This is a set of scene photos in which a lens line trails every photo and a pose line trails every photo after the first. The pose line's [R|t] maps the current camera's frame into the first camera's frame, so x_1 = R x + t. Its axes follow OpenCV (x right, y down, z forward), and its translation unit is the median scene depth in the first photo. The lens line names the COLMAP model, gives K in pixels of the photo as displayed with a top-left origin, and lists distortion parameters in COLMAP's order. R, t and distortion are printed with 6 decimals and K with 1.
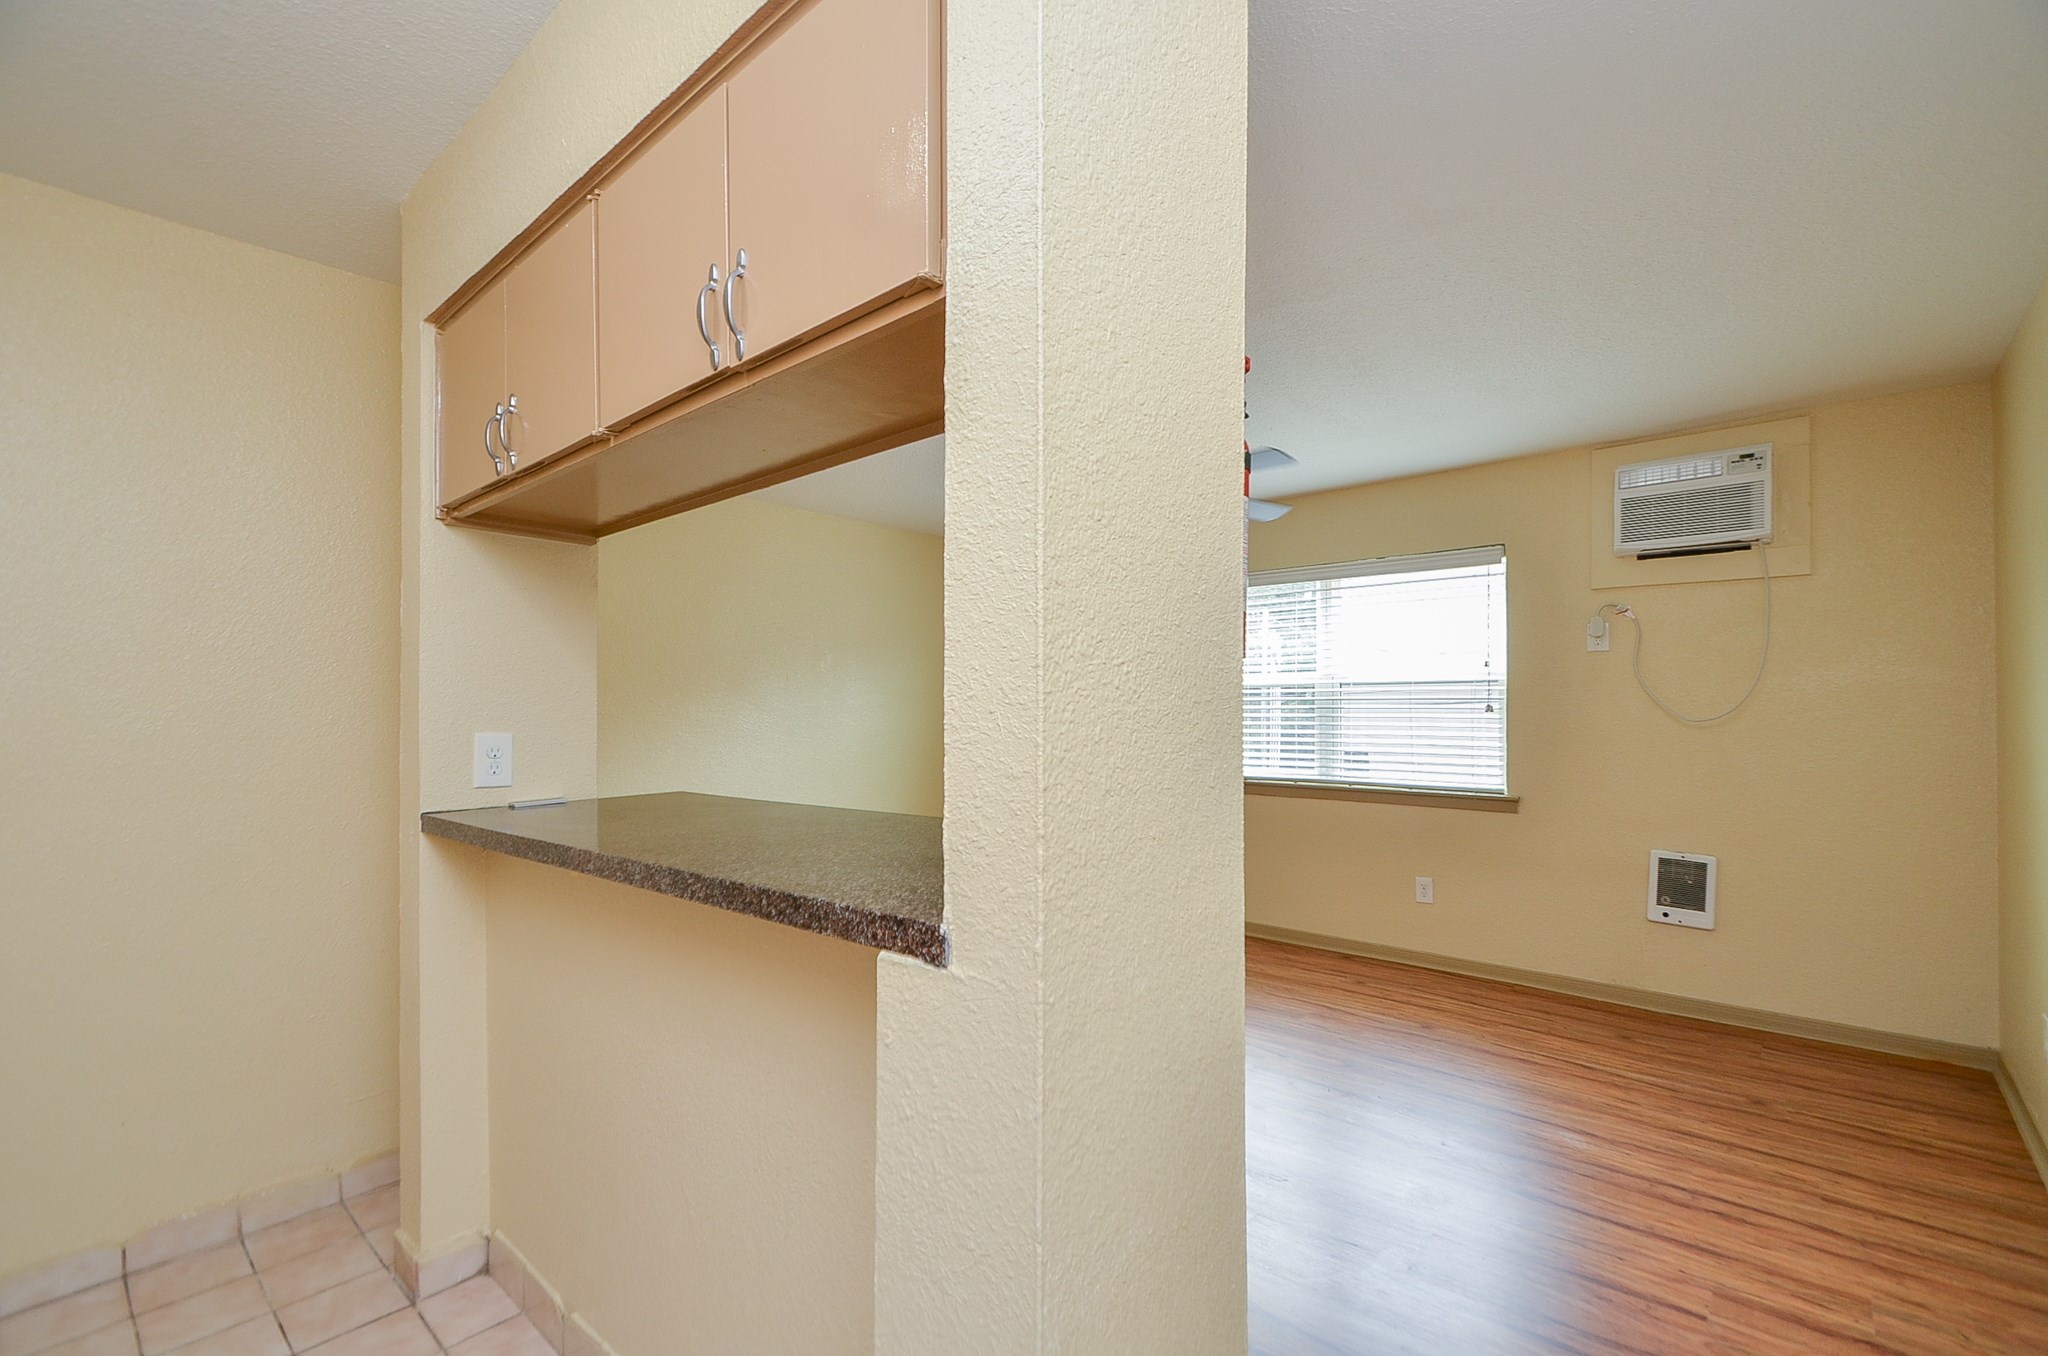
lens RADIAL K [[899.0, 0, 1014.1], [0, 899.0, 709.7], [0, 0, 1]] dist [0.027237, -0.016409]
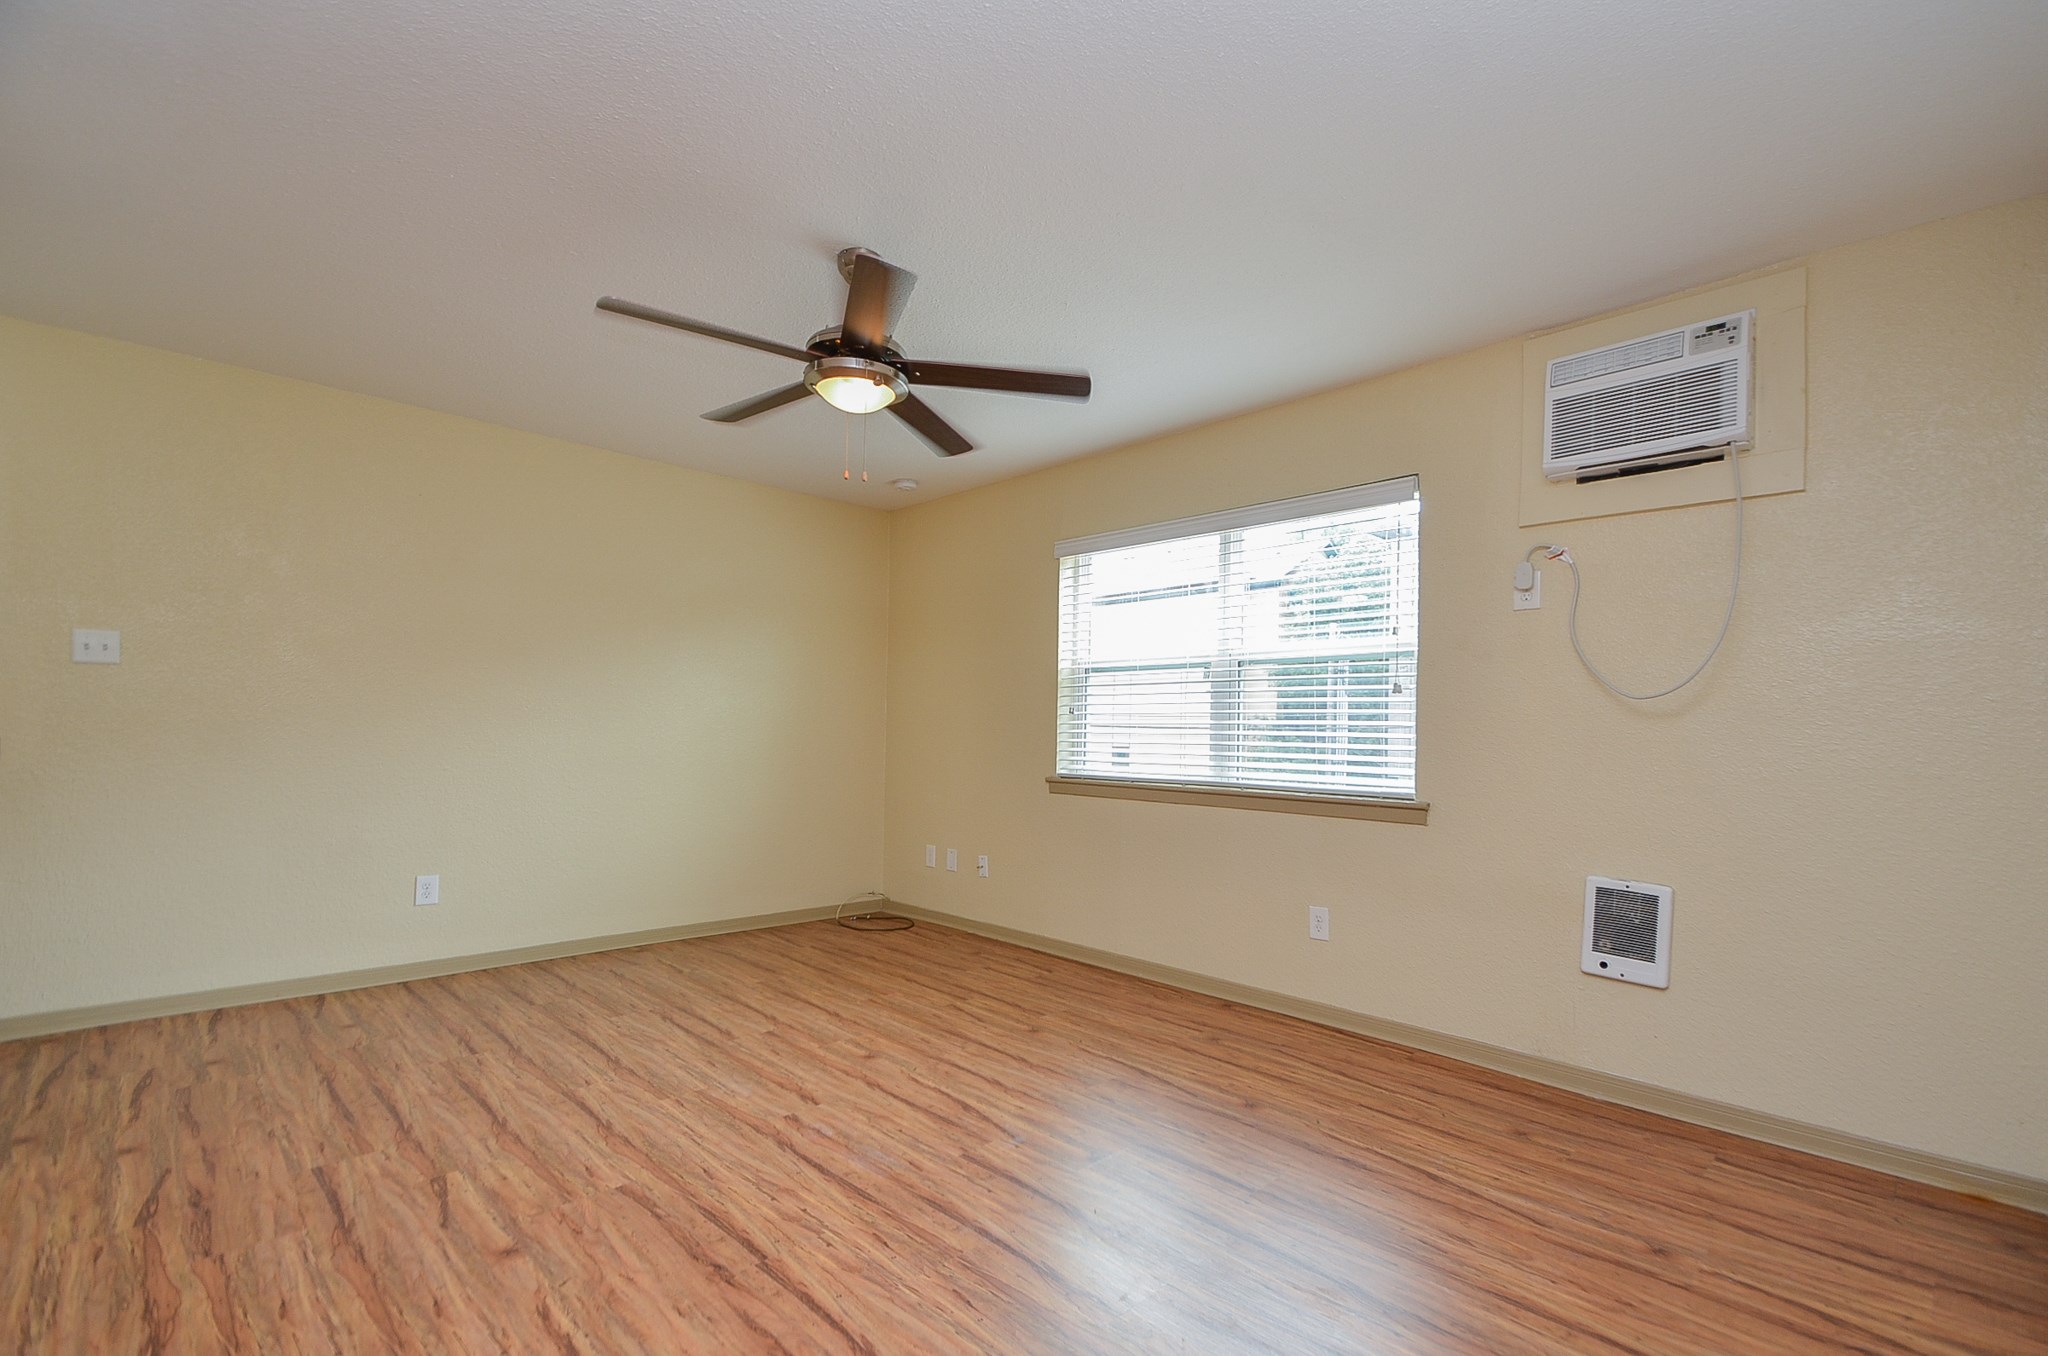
lens RADIAL K [[911.2, 0, 1046.1], [0, 911.2, 730.9], [0, 0, 1]] dist [0.028399, -0.018101]
pose [[0.997279, 0.017994, -0.071483, 0.323314], [-0.018413, 0.999817, -0.005203, 0.050020], [0.071377, 0.006505, 0.997428, 0.230527]]
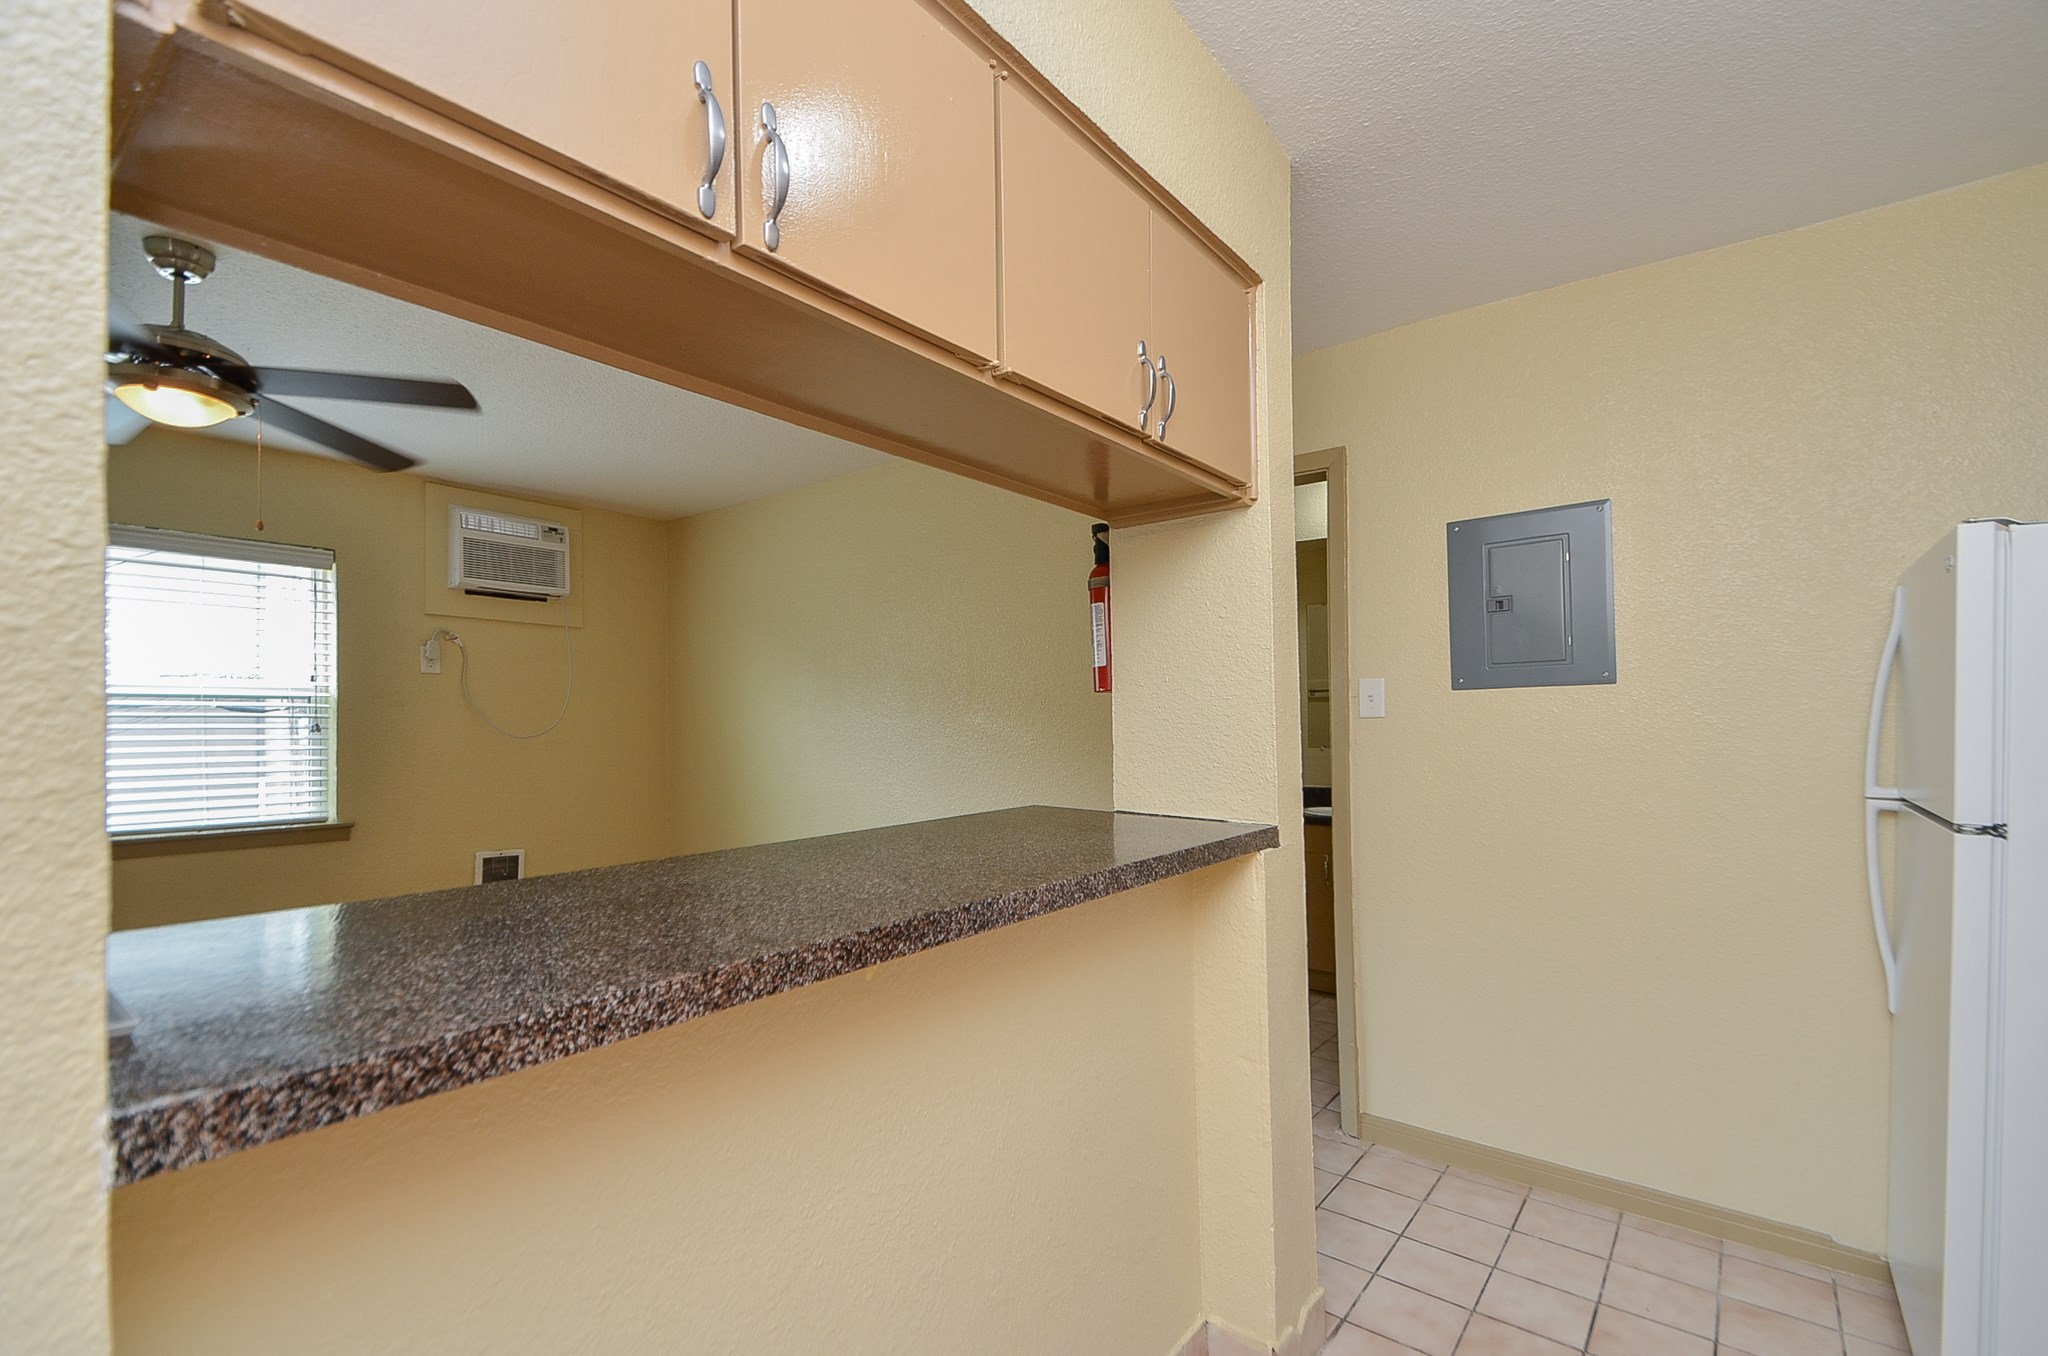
lens RADIAL K [[899.0, 0, 1014.1], [0, 899.0, 709.7], [0, 0, 1]] dist [0.027237, -0.016409]
pose [[-0.049313, 0.017951, 0.998622, -0.470277], [0.007088, 0.999820, -0.017623, 0.001469], [-0.998758, 0.006209, -0.049431, 0.397990]]
